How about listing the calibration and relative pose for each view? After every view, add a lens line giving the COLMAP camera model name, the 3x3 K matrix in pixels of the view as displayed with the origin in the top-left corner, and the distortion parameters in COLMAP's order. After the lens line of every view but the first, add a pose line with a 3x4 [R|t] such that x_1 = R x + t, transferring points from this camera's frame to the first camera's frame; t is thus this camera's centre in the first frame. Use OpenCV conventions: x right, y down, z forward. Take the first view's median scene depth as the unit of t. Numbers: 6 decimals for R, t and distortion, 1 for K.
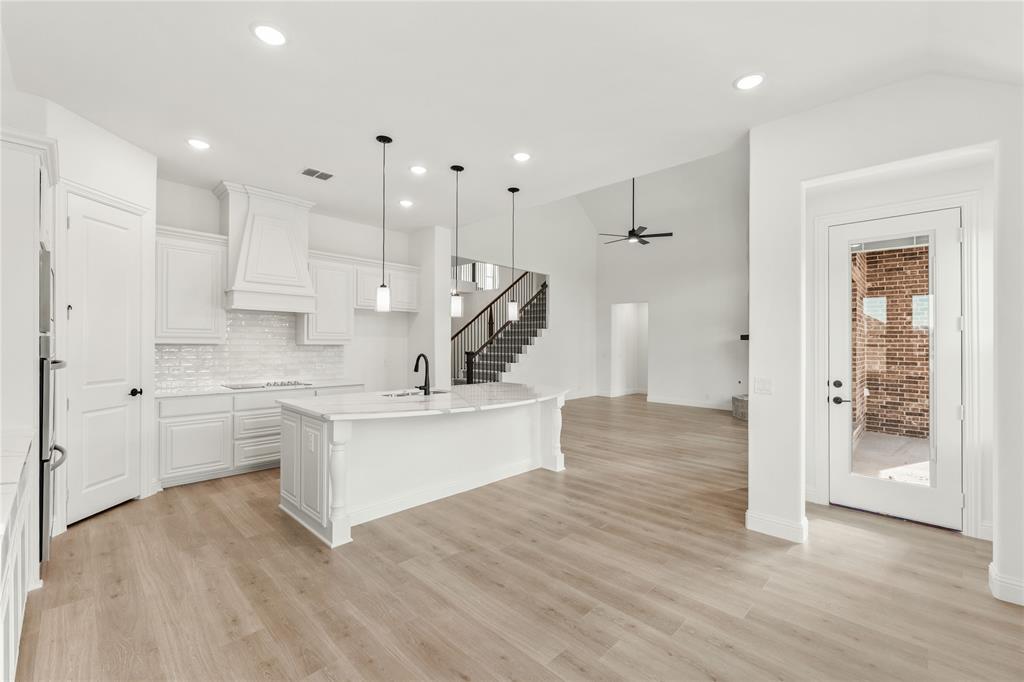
lens RADIAL K [[422.4, 0, 514.9], [0, 422.4, 331.4], [0, 0, 1]] dist [-0.003510, -0.001647]
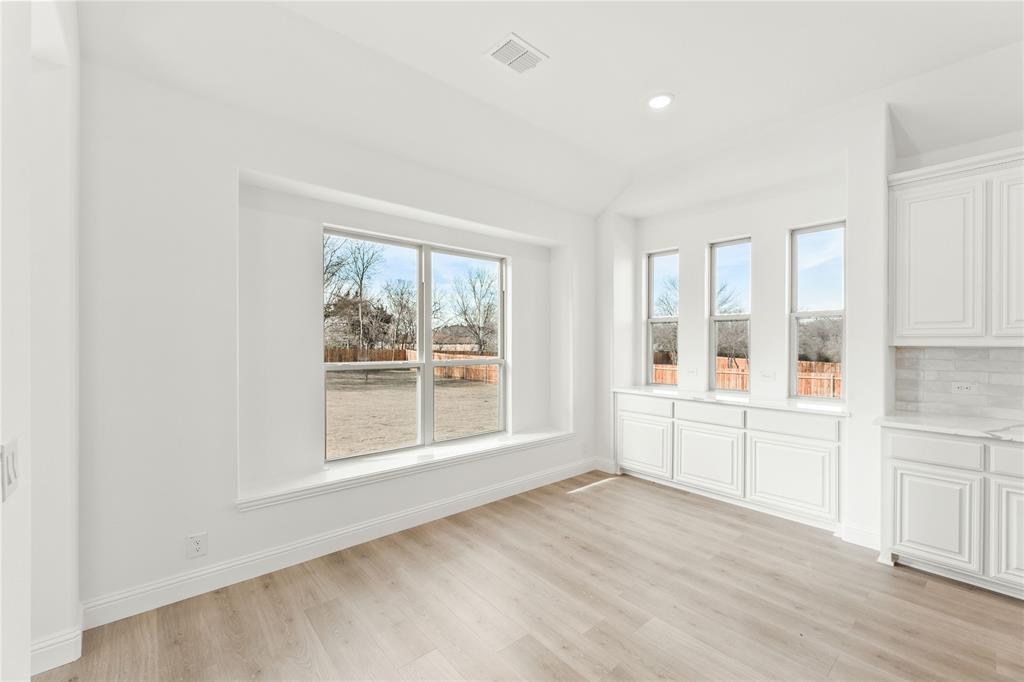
lens RADIAL K [[422.4, 0, 501.8], [0, 422.4, 341.9], [0, 0, 1]] dist [-0.003510, -0.001647]
pose [[-0.994297, -0.012643, 0.105898, 0.138504], [-0.015209, 0.999609, -0.023458, 0.024738], [-0.105560, -0.024935, -0.994100, 0.824533]]
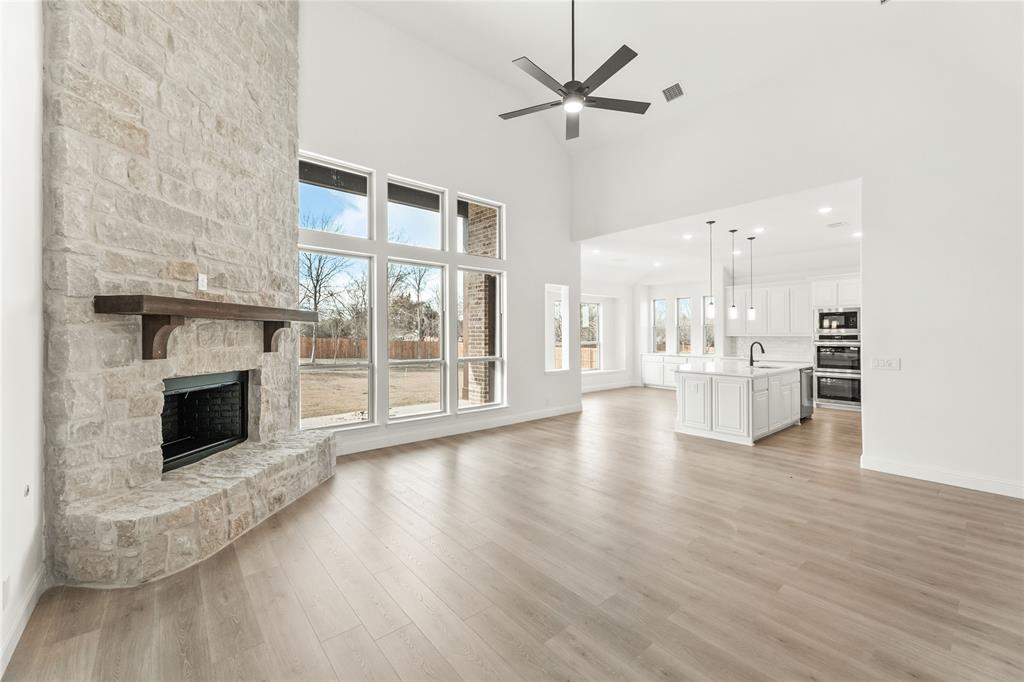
lens RADIAL K [[419.9, 0, 516.5], [0, 419.9, 332.7], [0, 0, 1]] dist [-0.000725, 0.001202]
pose [[-0.995959, -0.010402, 0.089201, 0.458953], [-0.013608, 0.999280, -0.035406, 0.073678], [-0.088768, -0.036476, -0.995384, 2.212445]]
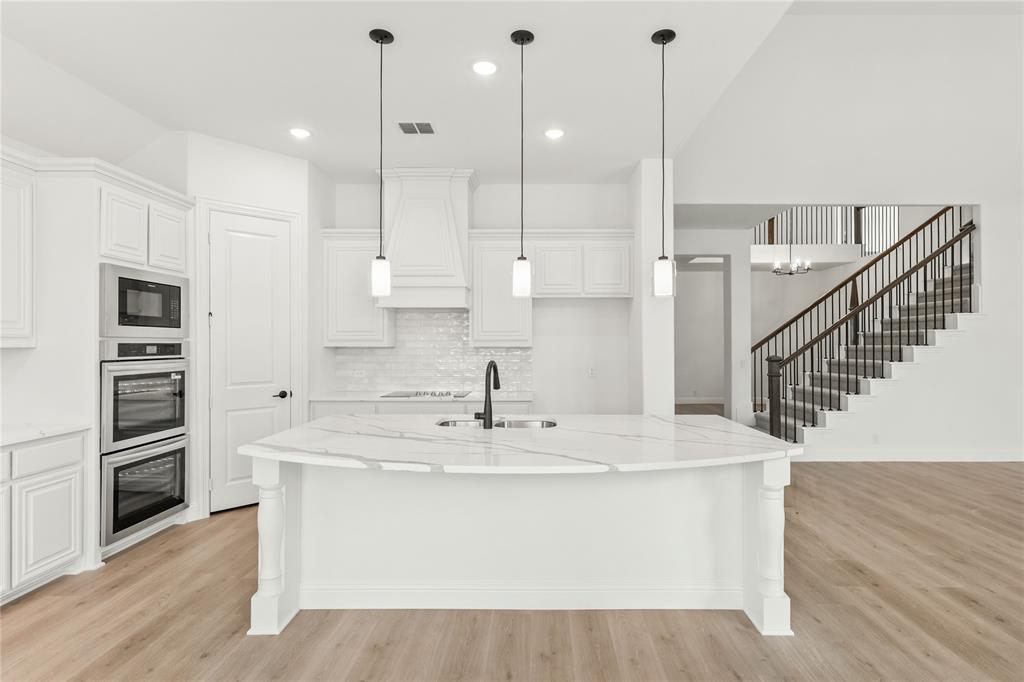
lens RADIAL K [[494.9, 0, 542.2], [0, 494.9, 337.4], [0, 0, 1]] dist [0.006963, -0.001512]
pose [[0.691869, -0.019182, -0.721768, 0.300855], [0.028054, 0.999606, 0.000326, 0.017371], [0.721478, -0.020474, 0.692135, 0.458798]]
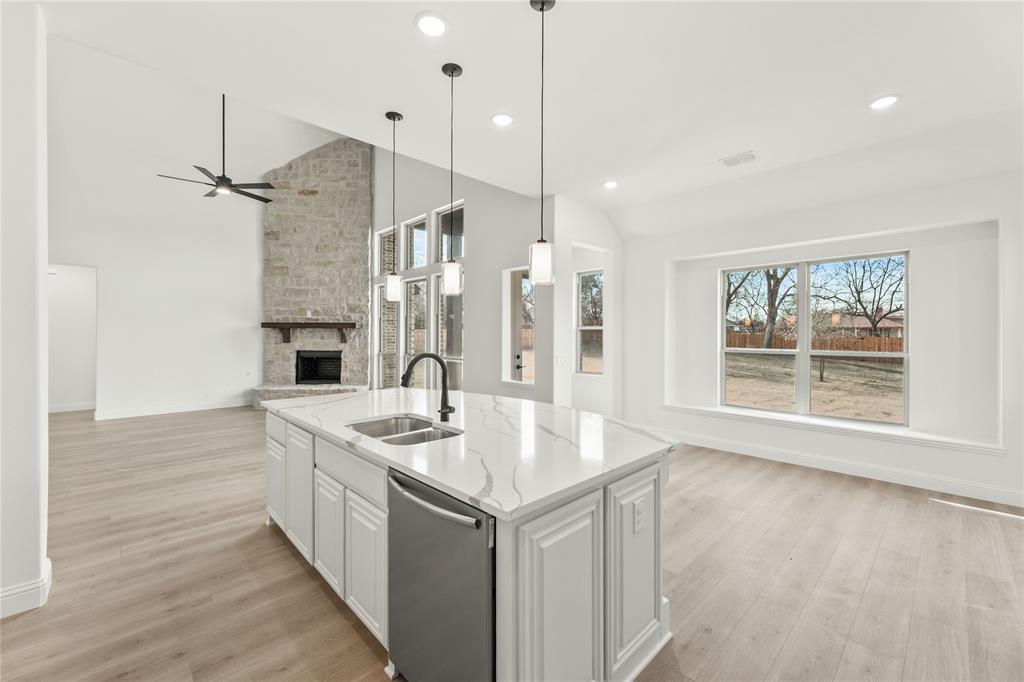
lens RADIAL K [[419.9, 0, 521.1], [0, 419.9, 339.2], [0, 0, 1]] dist [-0.000725, 0.001202]
pose [[0.031663, -0.020614, 0.999286, -0.641563], [-0.030075, 0.999315, 0.021567, 0.016861], [-0.999046, -0.030736, 0.031022, 0.714075]]
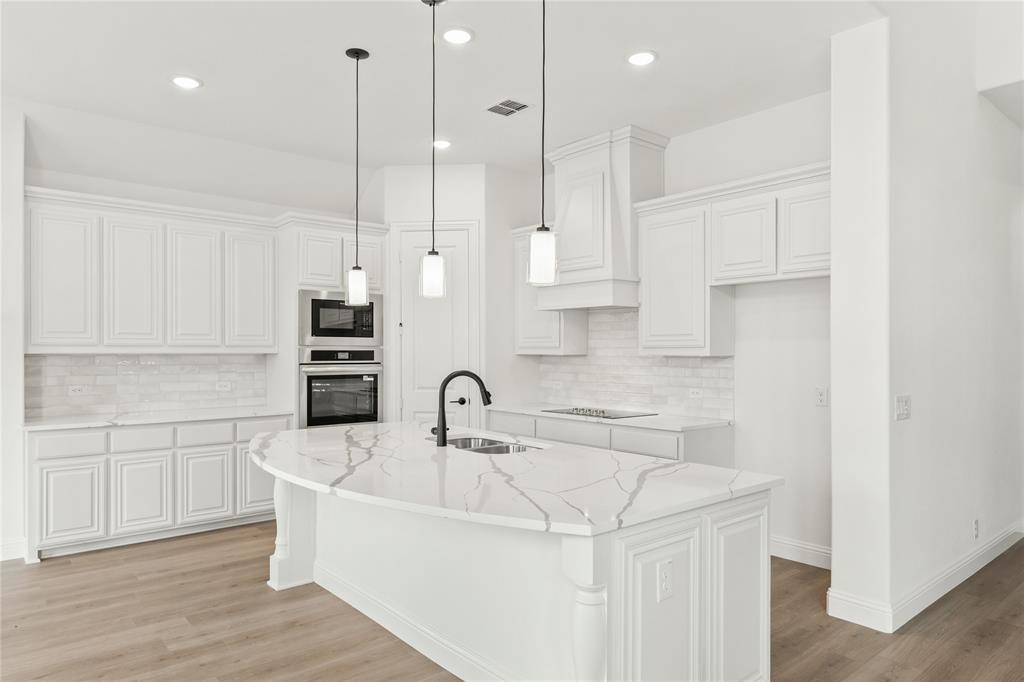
lens RADIAL K [[651.2, 0, 526.7], [0, 651.2, 345.4], [0, 0, 1]] dist [0.005624, -0.007586]
pose [[-0.092357, -0.019681, -0.995531, 0.509747], [0.025867, 0.999420, -0.022157, 0.035026], [0.995390, -0.027797, -0.091795, 0.972014]]
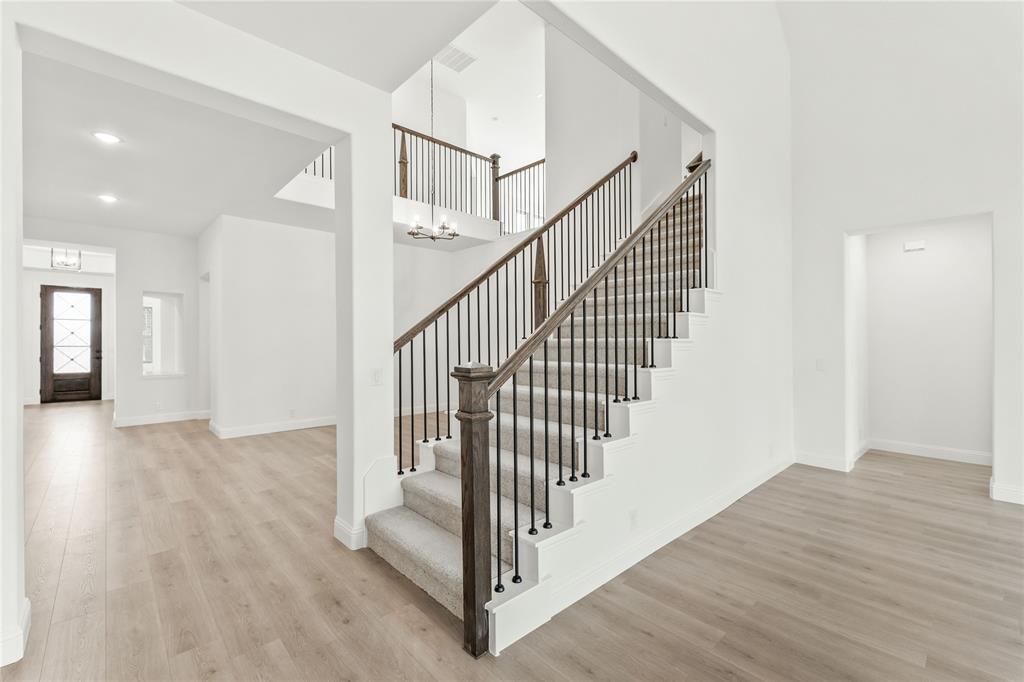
lens RADIAL K [[422.4, 0, 506.2], [0, 422.4, 349.0], [0, 0, 1]] dist [-0.003510, -0.001647]
pose [[0.997211, -0.005925, -0.074397, -0.128639], [0.009440, 0.998851, 0.046983, 0.048065], [0.074033, -0.047554, 0.996121, 1.339044]]
